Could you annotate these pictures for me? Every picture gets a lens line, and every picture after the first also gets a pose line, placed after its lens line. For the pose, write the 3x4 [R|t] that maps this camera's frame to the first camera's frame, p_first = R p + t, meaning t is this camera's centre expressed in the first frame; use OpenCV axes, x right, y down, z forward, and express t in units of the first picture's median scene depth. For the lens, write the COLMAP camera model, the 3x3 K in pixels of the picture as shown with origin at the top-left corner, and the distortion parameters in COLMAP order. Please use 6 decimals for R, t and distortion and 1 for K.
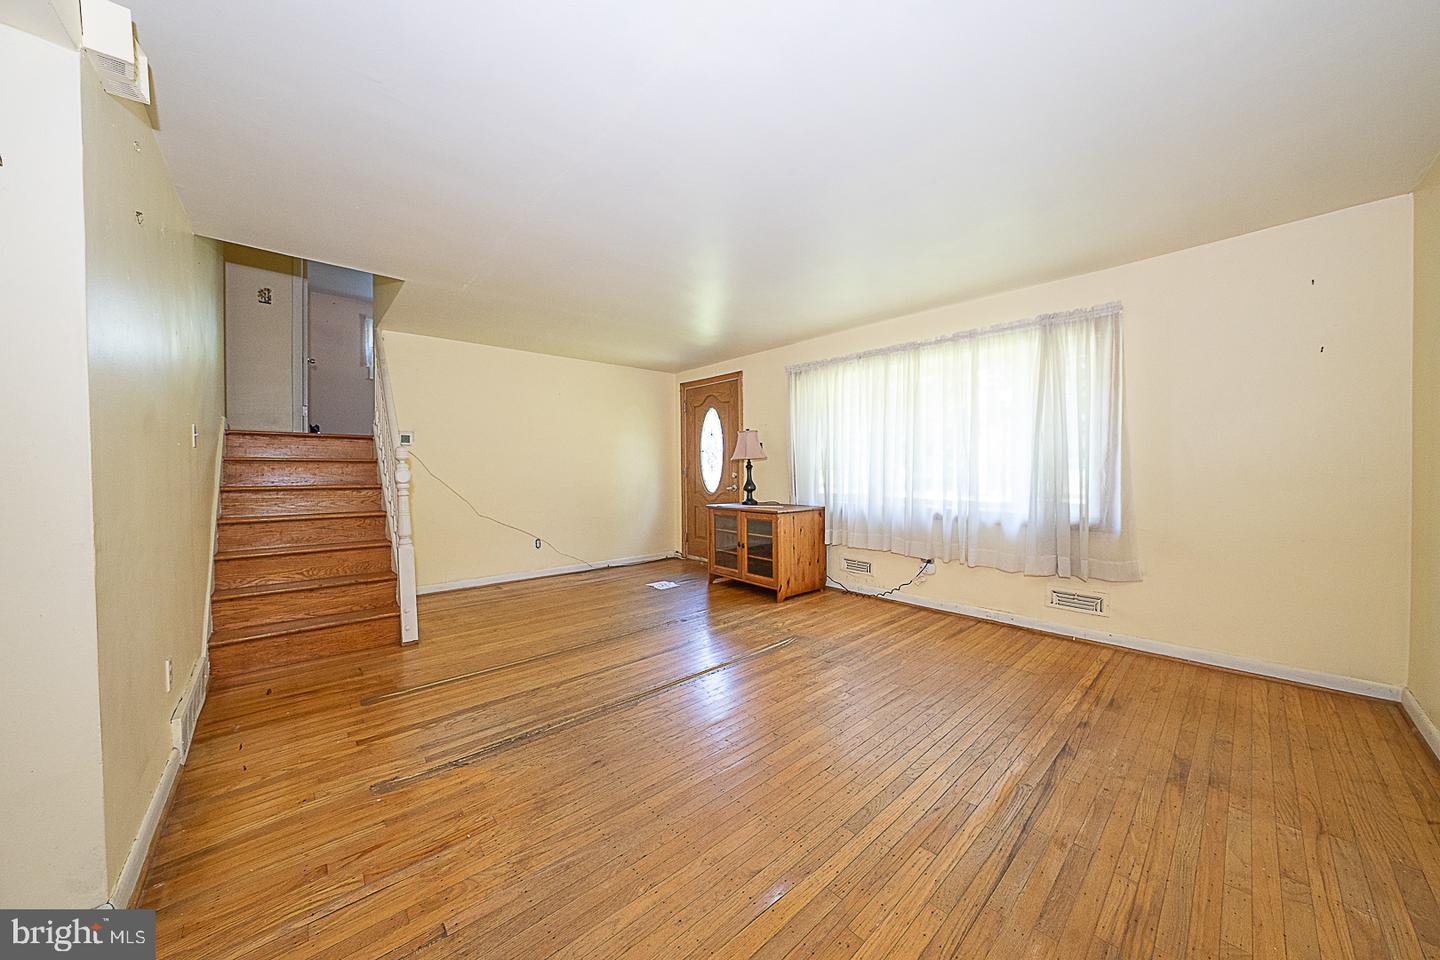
lens RADIAL K [[493.5, 0, 723.1], [0, 493.5, 476.3], [0, 0, 1]] dist [-0.028482, 0.006148]
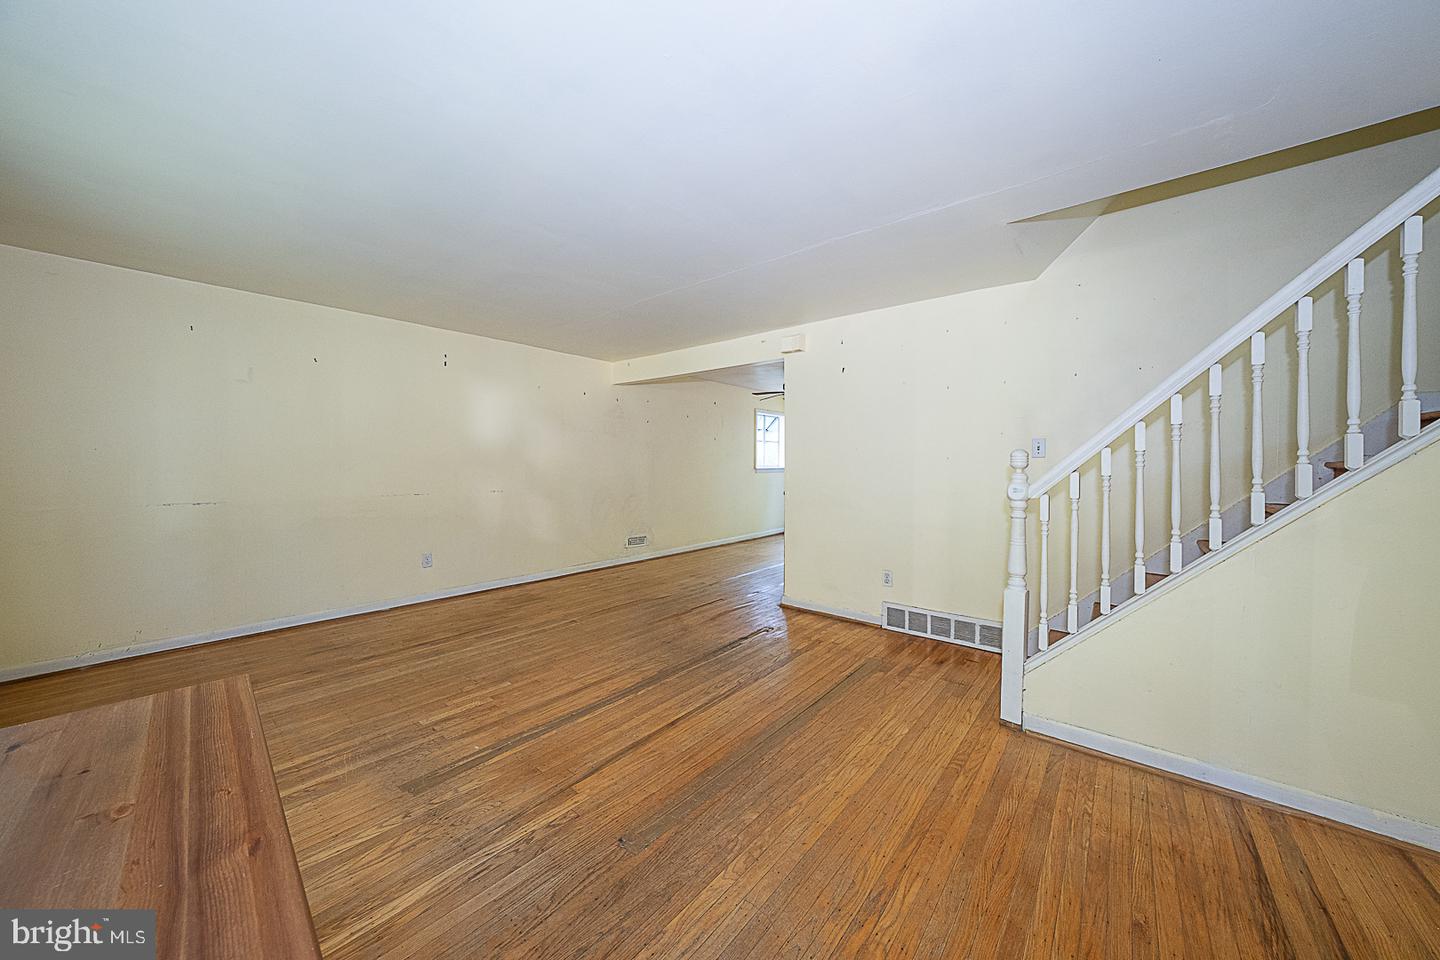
lens RADIAL K [[493.5, 0, 723.1], [0, 493.5, 476.3], [0, 0, 1]] dist [-0.028482, 0.006148]
pose [[-0.990107, 0.006959, -0.140140, -0.137065], [0.000789, 0.999030, 0.044037, -0.057466], [0.140310, 0.043490, -0.989152, 1.791789]]
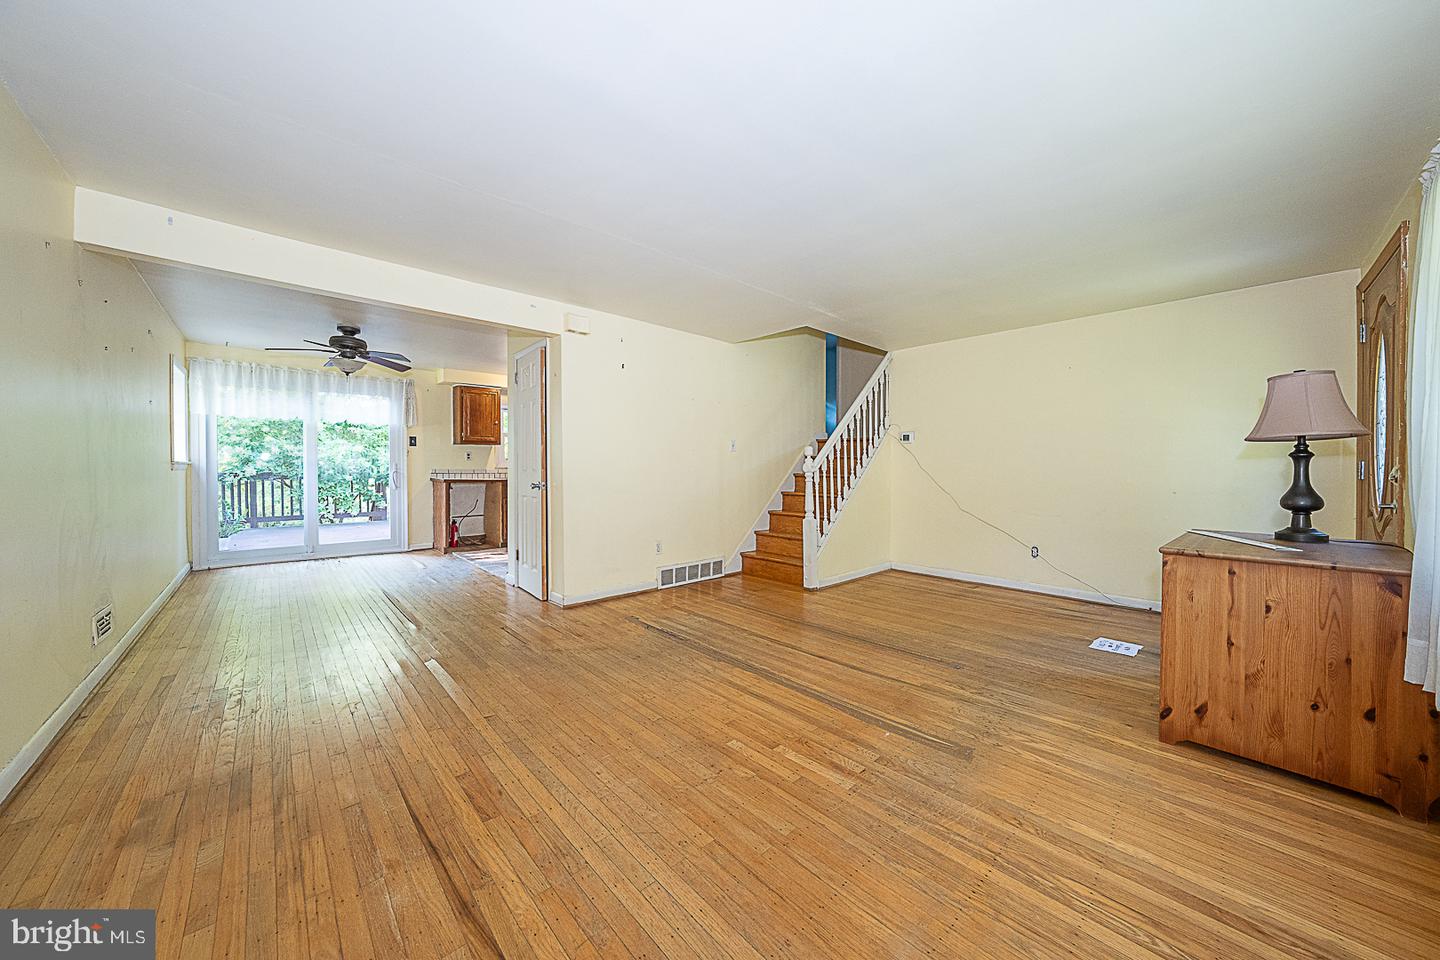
lens RADIAL K [[493.5, 0, 723.1], [0, 493.5, 476.3], [0, 0, 1]] dist [-0.028482, 0.006148]
pose [[0.014161, 0.020599, -0.999688, 0.802708], [-0.018598, 0.999620, 0.020334, 0.000549], [0.999727, 0.018304, 0.014539, 0.800088]]
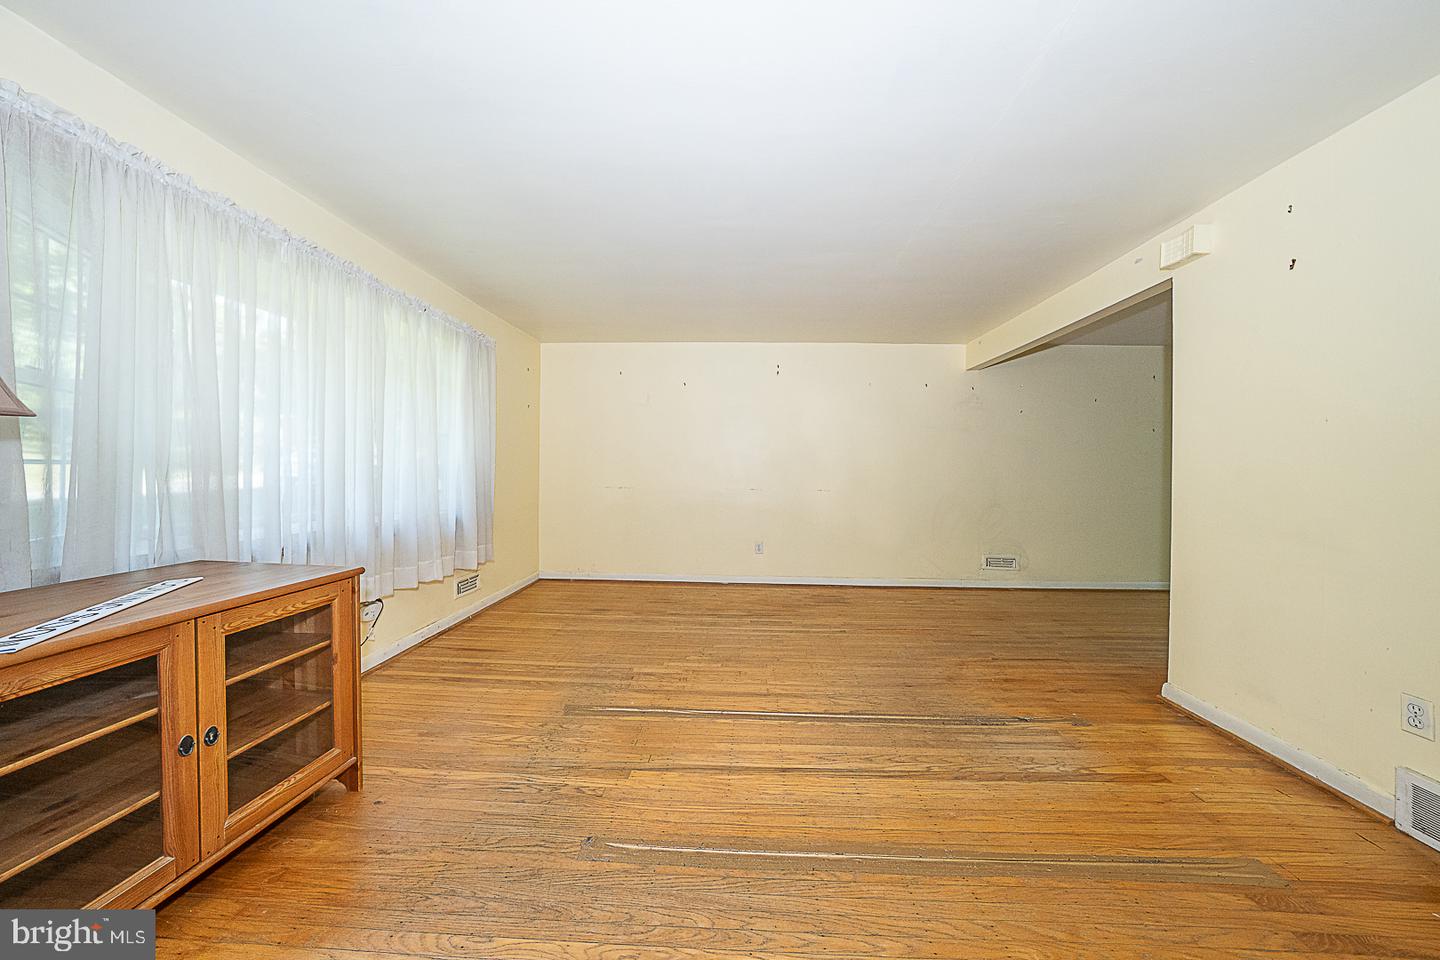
lens RADIAL K [[493.5, 0, 723.1], [0, 493.5, 476.3], [0, 0, 1]] dist [-0.028482, 0.006148]
pose [[-0.713903, -0.008404, 0.700194, -0.547336], [0.004471, 0.999853, 0.016560, -0.014781], [-0.700230, 0.014953, -0.713761, 1.516938]]
